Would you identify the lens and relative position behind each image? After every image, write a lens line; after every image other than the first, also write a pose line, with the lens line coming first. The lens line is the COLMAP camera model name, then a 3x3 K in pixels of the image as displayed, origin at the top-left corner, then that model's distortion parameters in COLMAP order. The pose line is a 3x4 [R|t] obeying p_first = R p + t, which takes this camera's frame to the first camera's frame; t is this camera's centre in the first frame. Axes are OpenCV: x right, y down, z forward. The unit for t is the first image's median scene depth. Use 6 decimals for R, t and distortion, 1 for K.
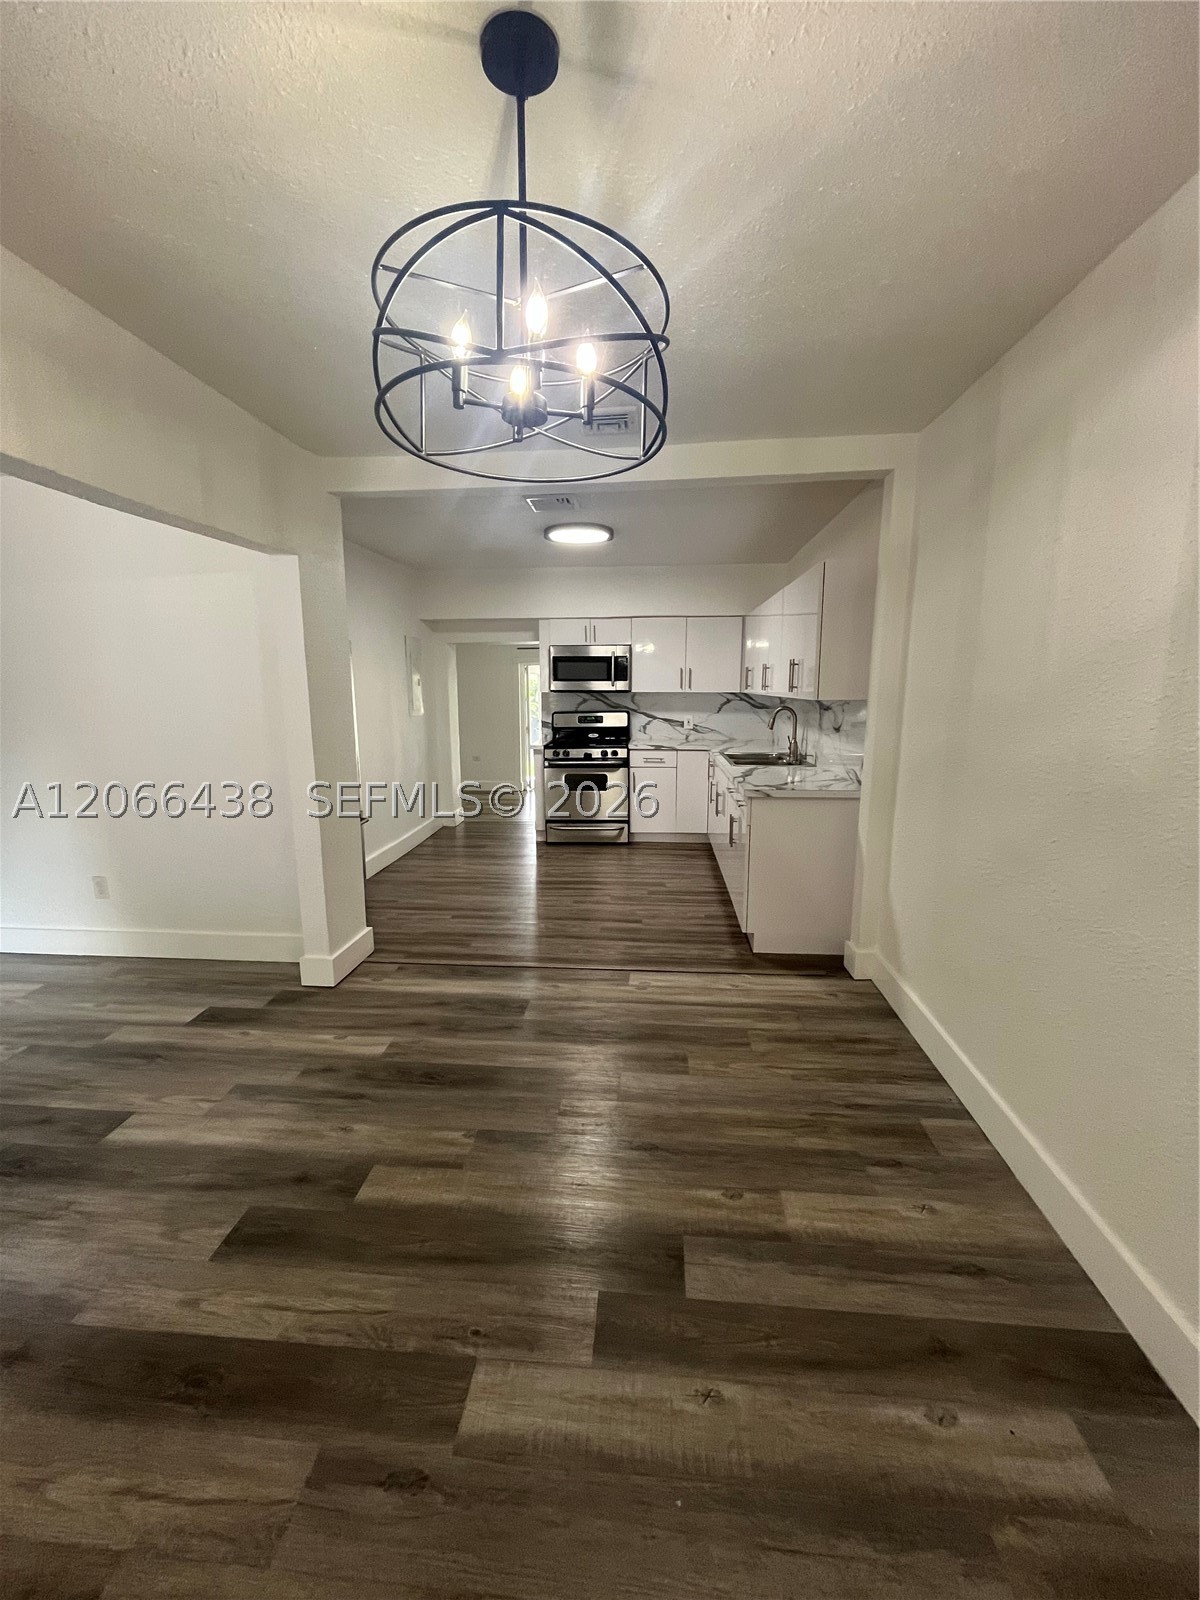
lens RADIAL K [[651.7, 0, 589.8], [0, 651.7, 785.7], [0, 0, 1]] dist [-0.001243, 0.000124]
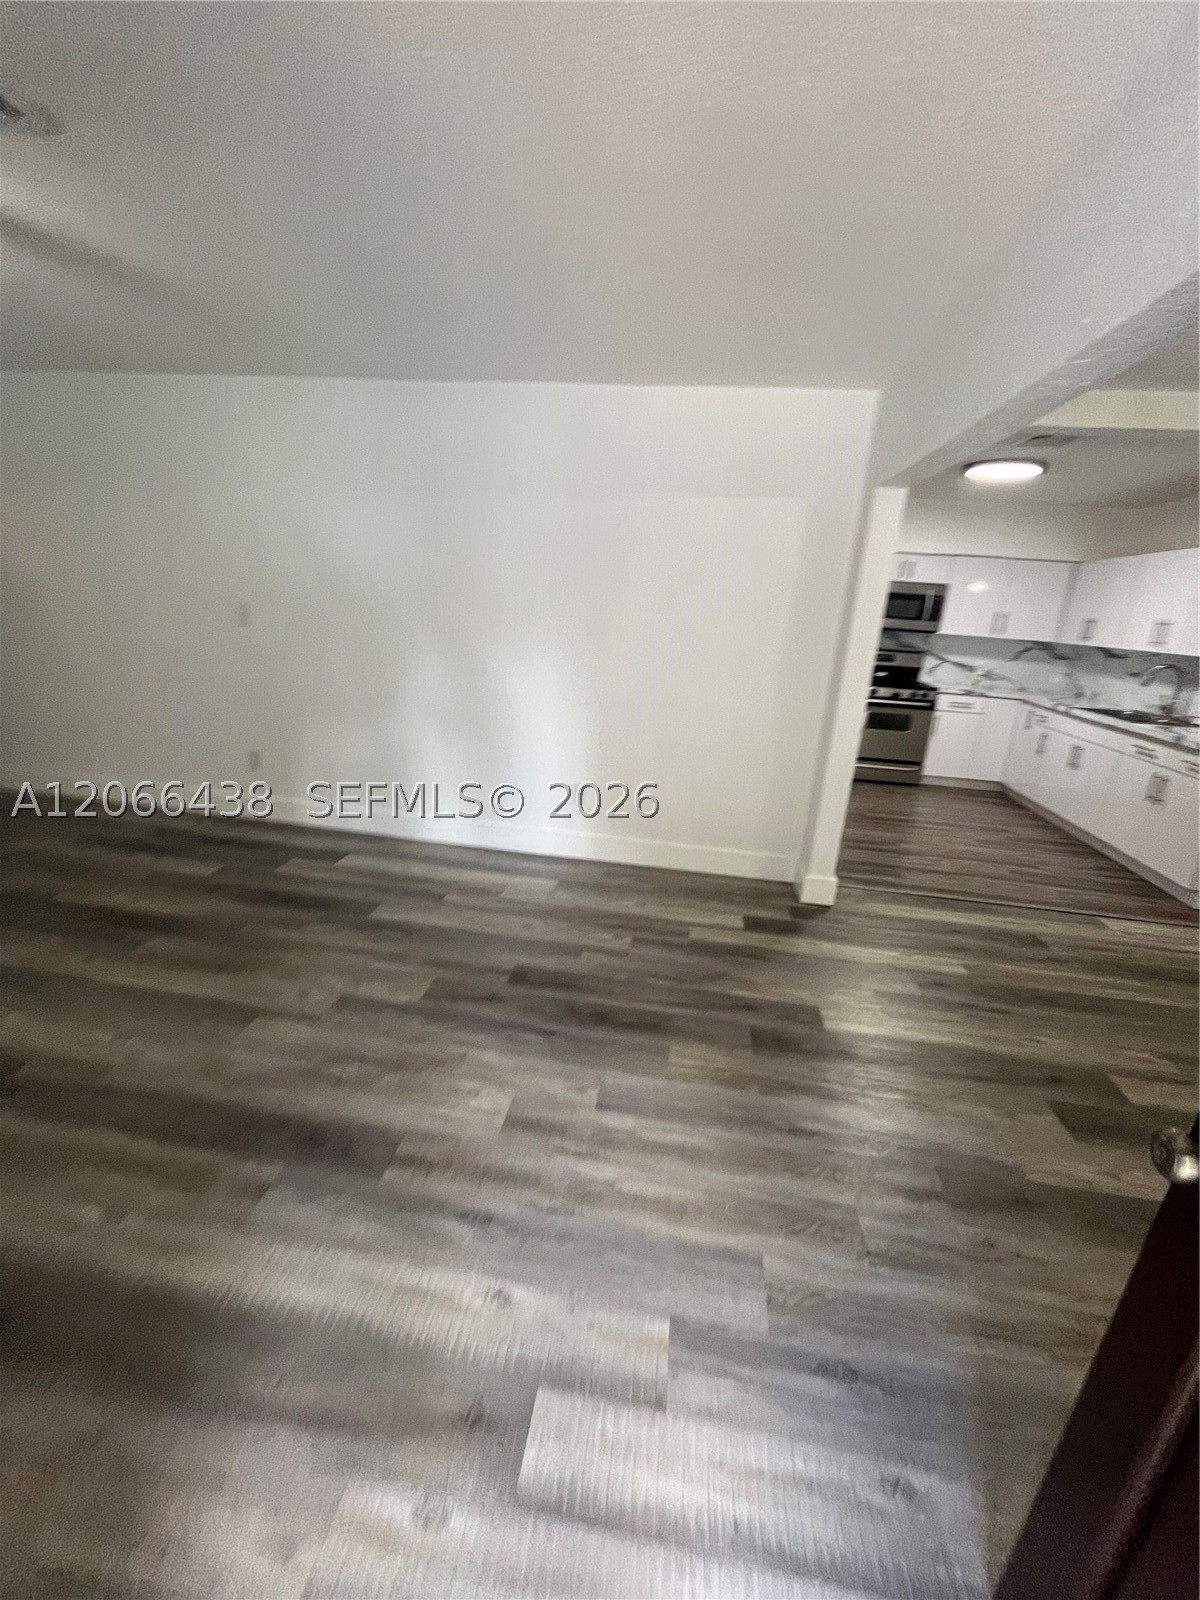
lens RADIAL K [[651.7, 0, 597.8], [0, 651.7, 794.6], [0, 0, 1]] dist [-0.001243, 0.000124]
pose [[0.995811, 0.083358, -0.037565, -0.556998], [-0.077712, 0.988119, 0.132598, 0.009696], [0.048172, -0.129123, 0.990458, -0.046366]]
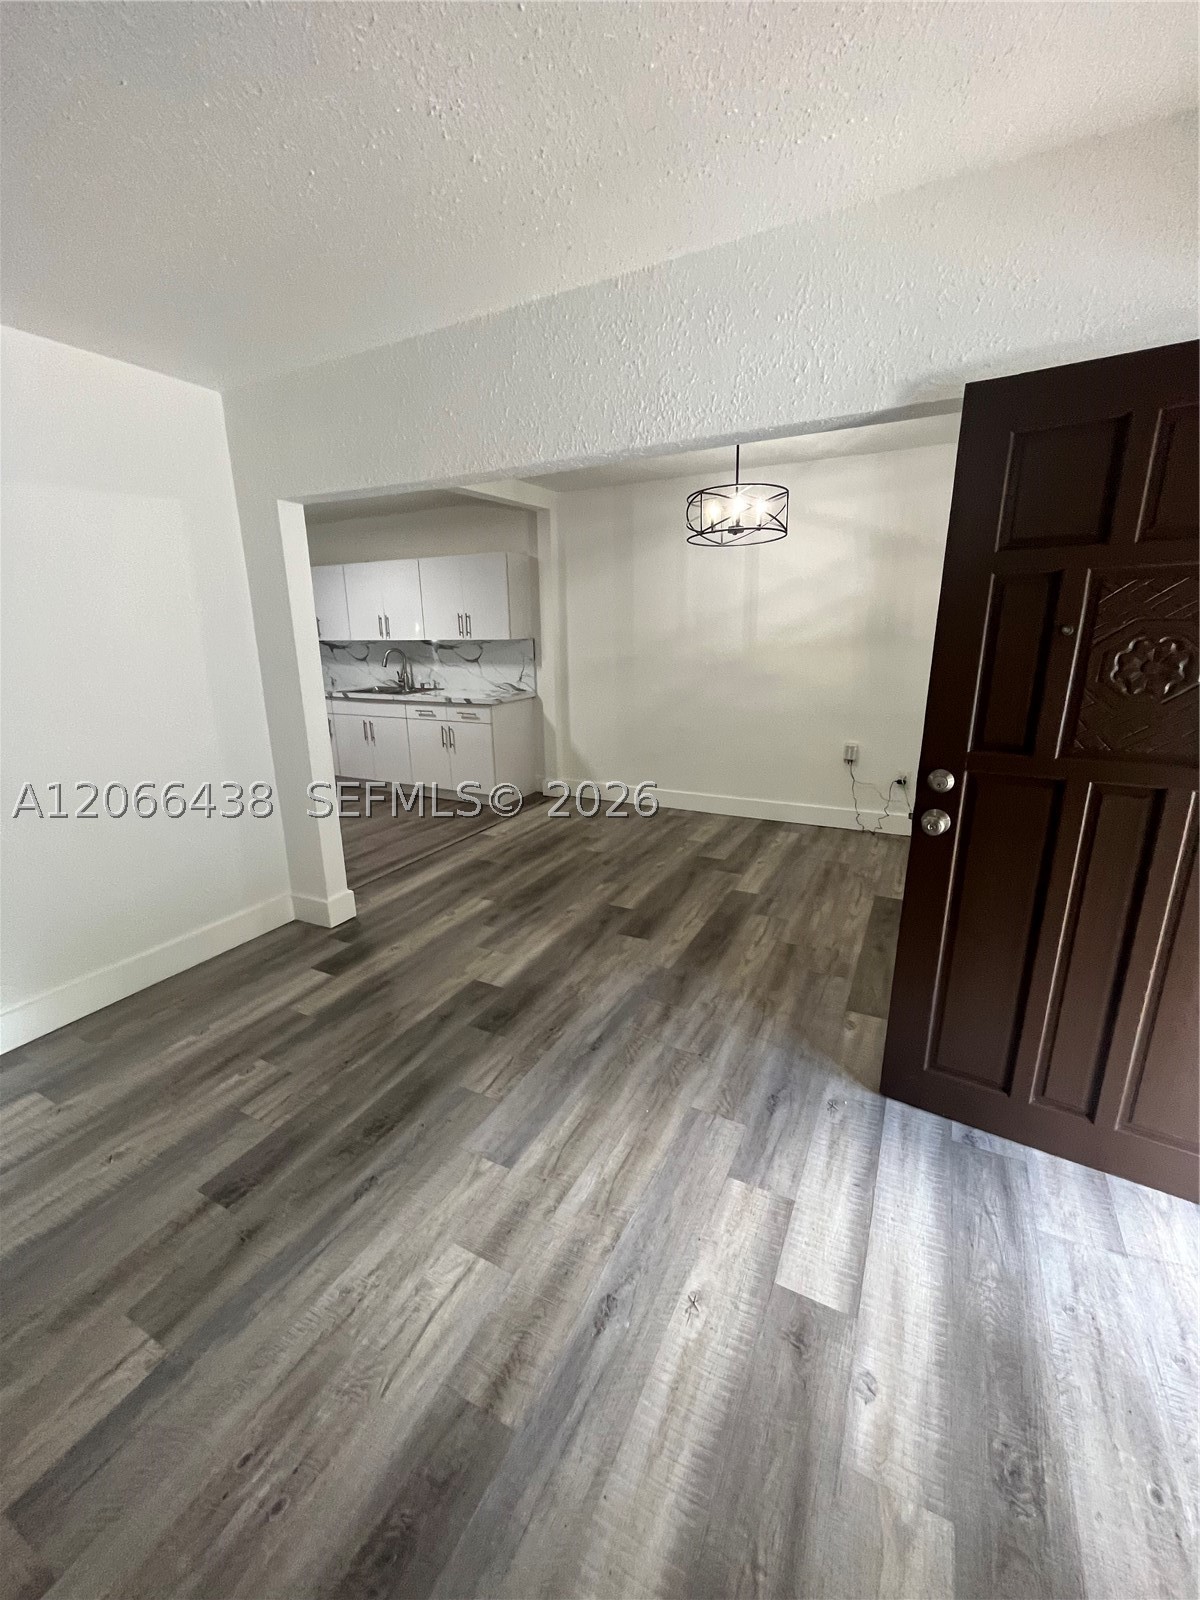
lens RADIAL K [[651.7, 0, 595.0], [0, 651.7, 793.0], [0, 0, 1]] dist [-0.001243, 0.000124]
pose [[0.382339, -0.231114, 0.894653, -0.859011], [0.154294, 0.970590, 0.184791, -0.021884], [-0.911049, 0.067387, 0.406754, 0.133654]]
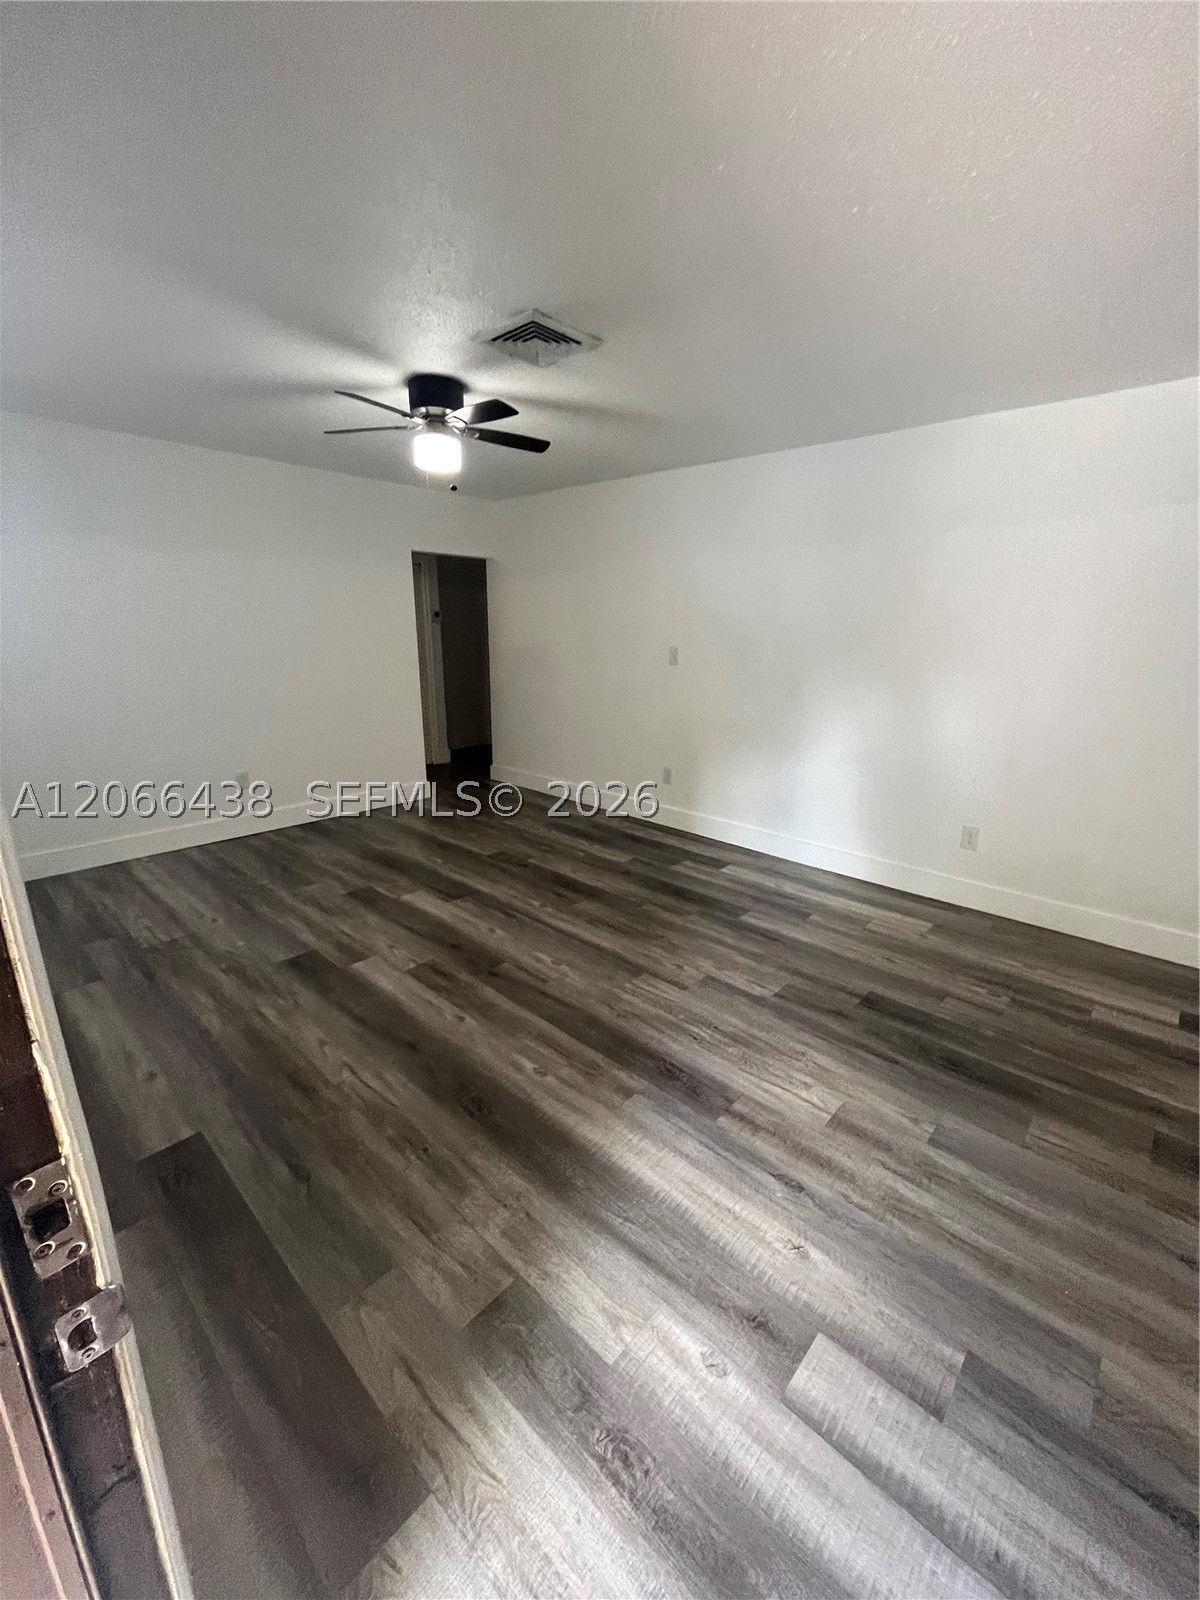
lens RADIAL K [[651.7, 0, 597.2], [0, 651.7, 795.1], [0, 0, 1]] dist [-0.001243, 0.000124]
pose [[0.791259, 0.170631, -0.587192, -0.514798], [-0.109078, 0.984263, 0.139029, 0.012415], [0.601674, -0.045958, 0.797419, -0.109531]]
